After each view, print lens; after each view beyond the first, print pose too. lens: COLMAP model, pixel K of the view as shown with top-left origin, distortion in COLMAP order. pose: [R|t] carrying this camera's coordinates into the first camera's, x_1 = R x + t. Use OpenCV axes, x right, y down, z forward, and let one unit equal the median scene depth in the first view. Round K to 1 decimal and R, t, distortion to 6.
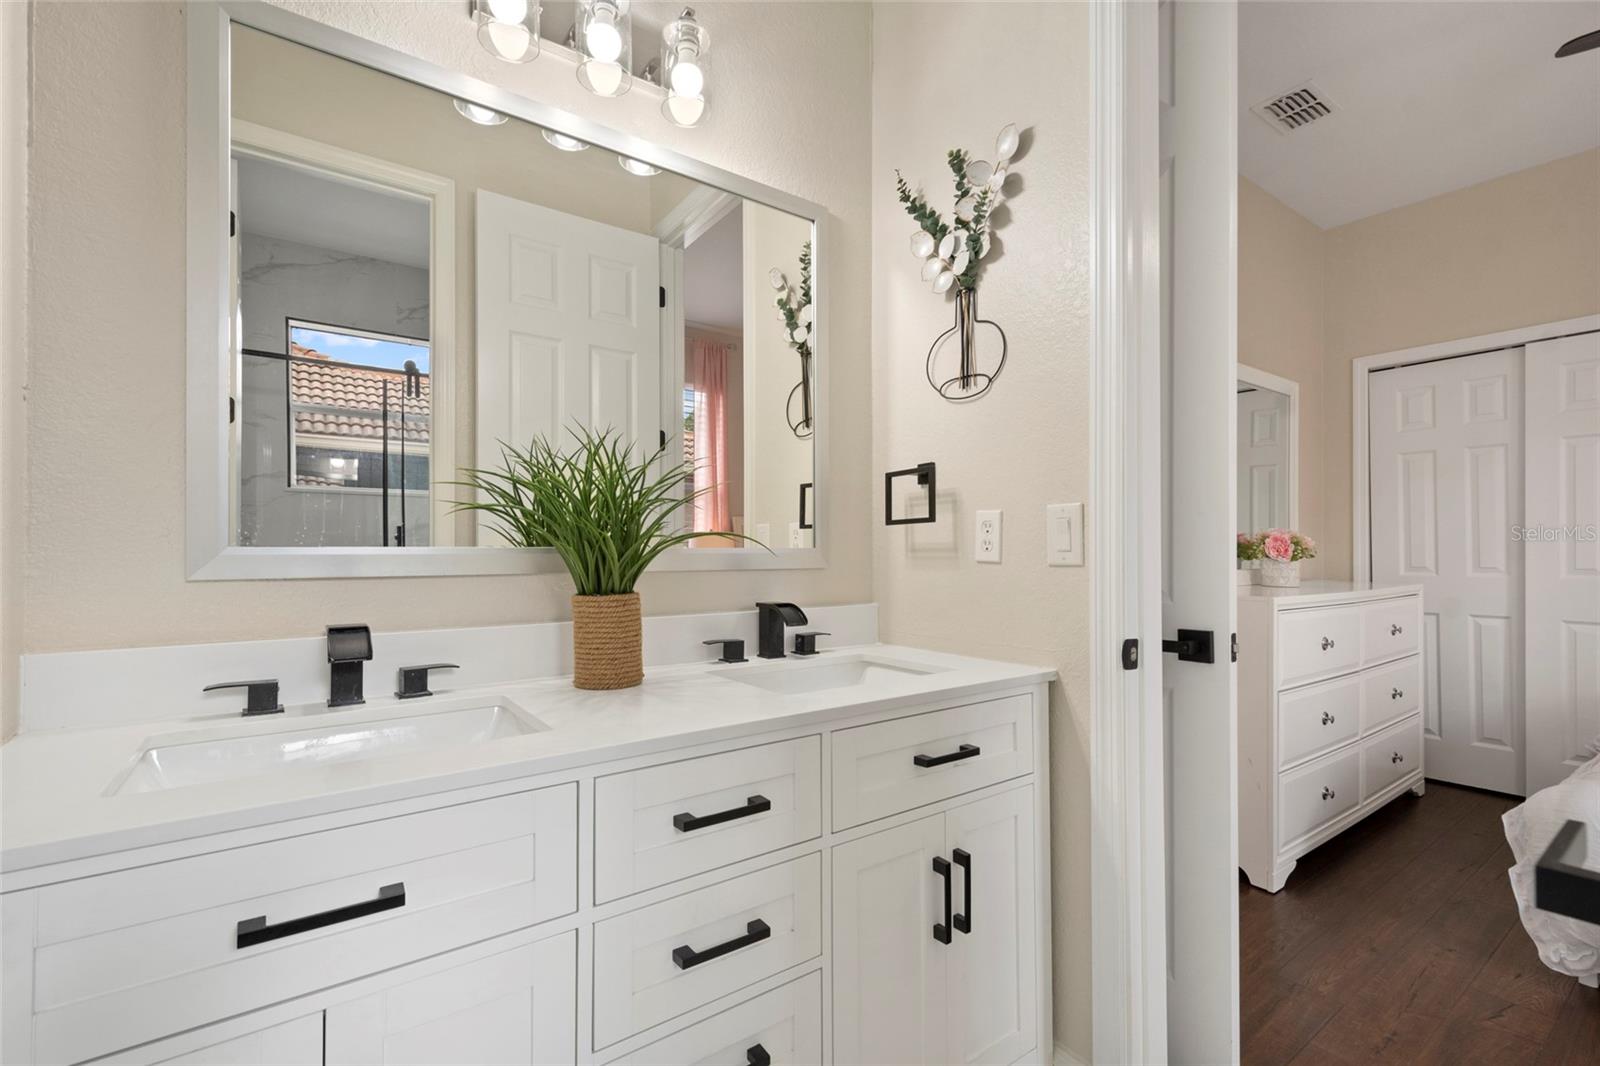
lens RADIAL K [[697.6, 0, 804.3], [0, 697.6, 542.7], [0, 0, 1]] dist [0.013089, -0.000470]
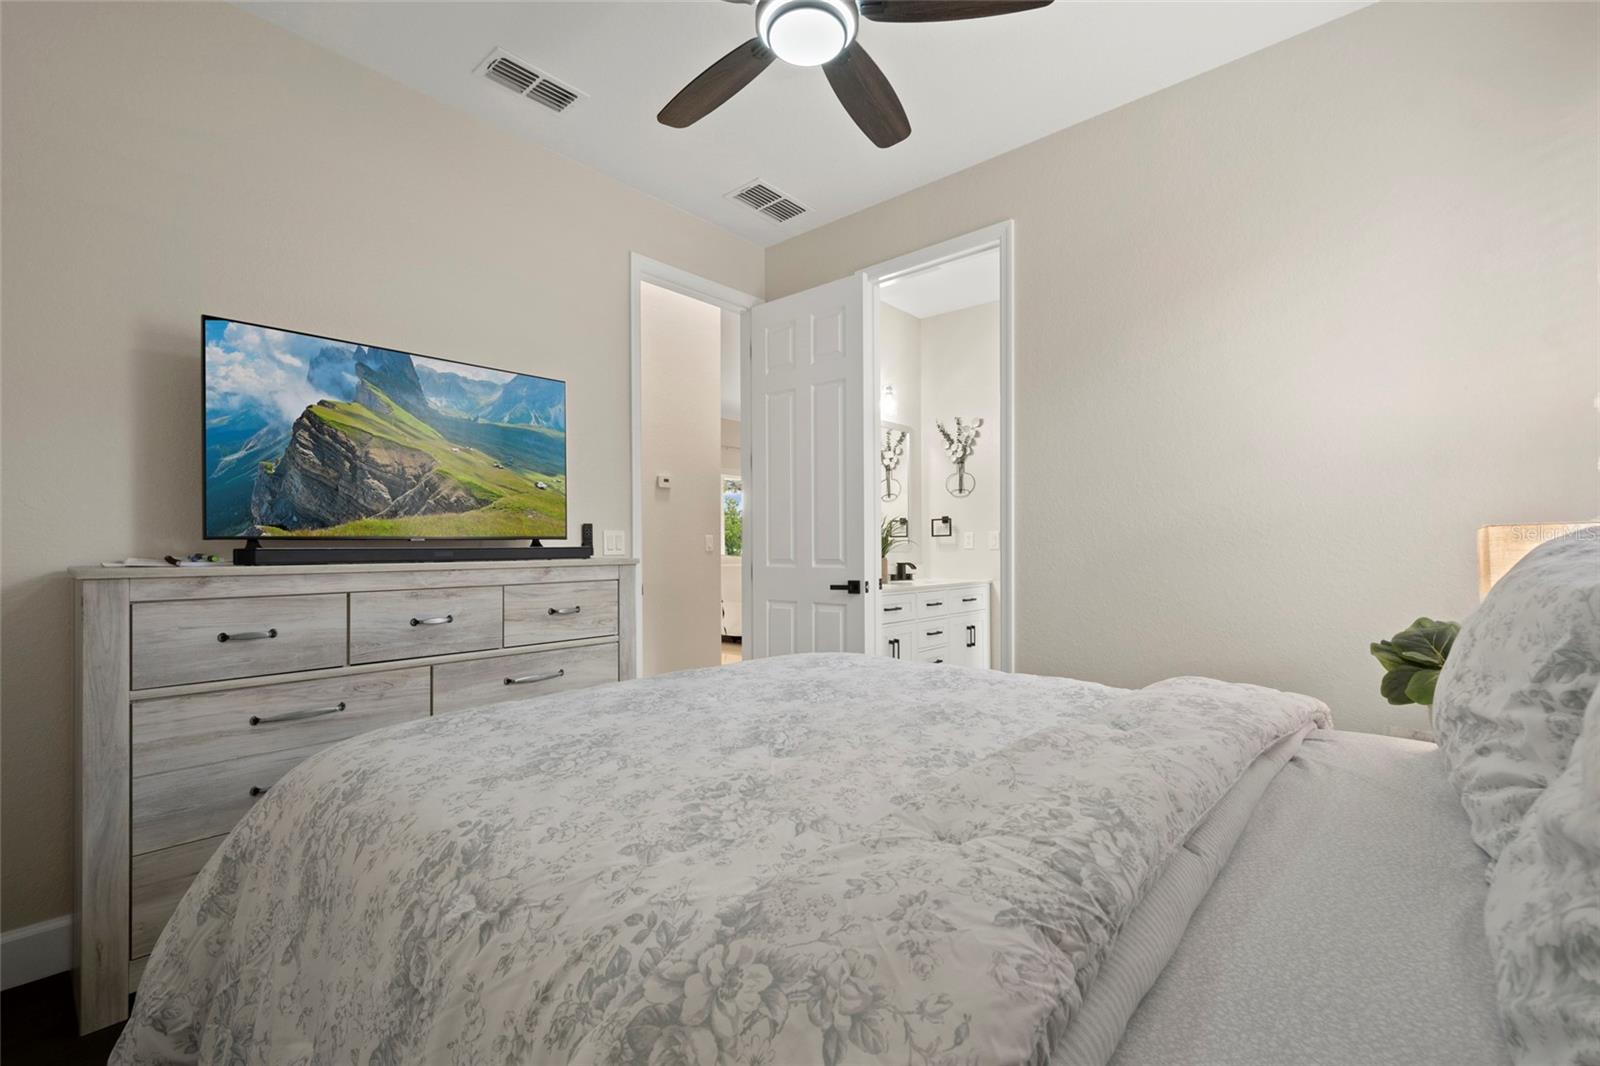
lens RADIAL K [[697.6, 0, 796.6], [0, 697.6, 536.6], [0, 0, 1]] dist [0.013089, -0.000470]
pose [[0.977044, -0.001790, 0.213031, -1.139125], [0.001758, 0.999998, 0.000339, -0.029572], [-0.213031, 0.000043, 0.977045, -1.875649]]
